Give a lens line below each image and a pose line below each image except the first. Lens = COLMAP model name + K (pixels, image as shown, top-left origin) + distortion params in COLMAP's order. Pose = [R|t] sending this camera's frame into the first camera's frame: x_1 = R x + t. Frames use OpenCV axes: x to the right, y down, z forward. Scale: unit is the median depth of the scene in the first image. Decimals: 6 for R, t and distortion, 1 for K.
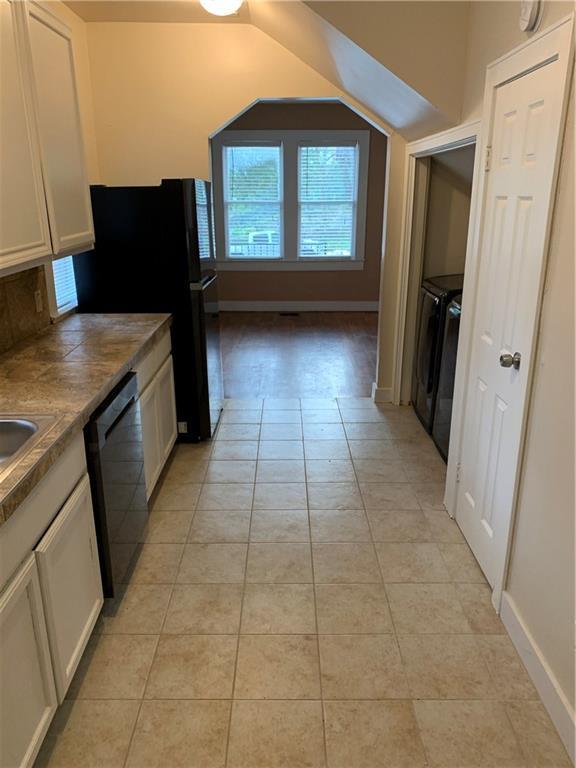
lens RADIAL K [[585.8, 0, 288.0], [0, 585.8, 384.0], [0, 0, 1]] dist [-0.000646, 0.002228]
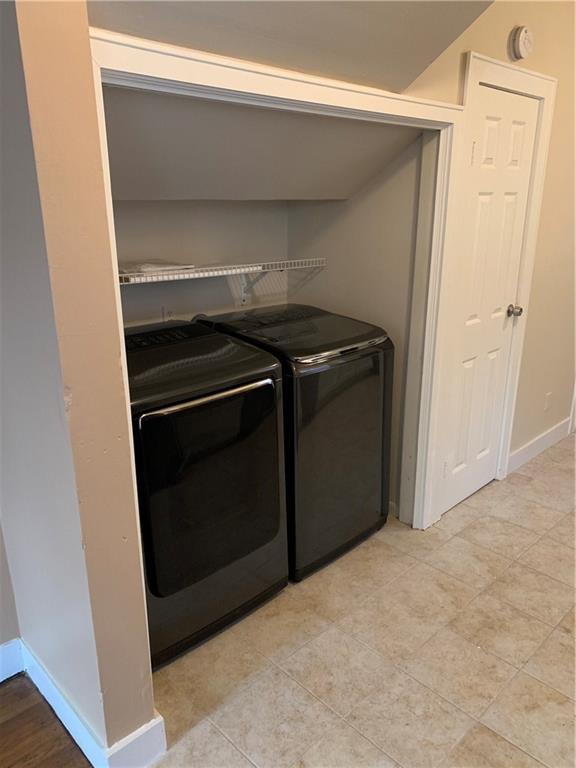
lens RADIAL K [[585.8, 0, 288.0], [0, 585.8, 384.0], [0, 0, 1]] dist [-0.000646, 0.002228]
pose [[-0.695738, -0.213322, 0.685888, -0.127635], [0.228469, 0.839572, 0.492871, -0.377725], [-0.680992, 0.499613, -0.535385, 1.182457]]
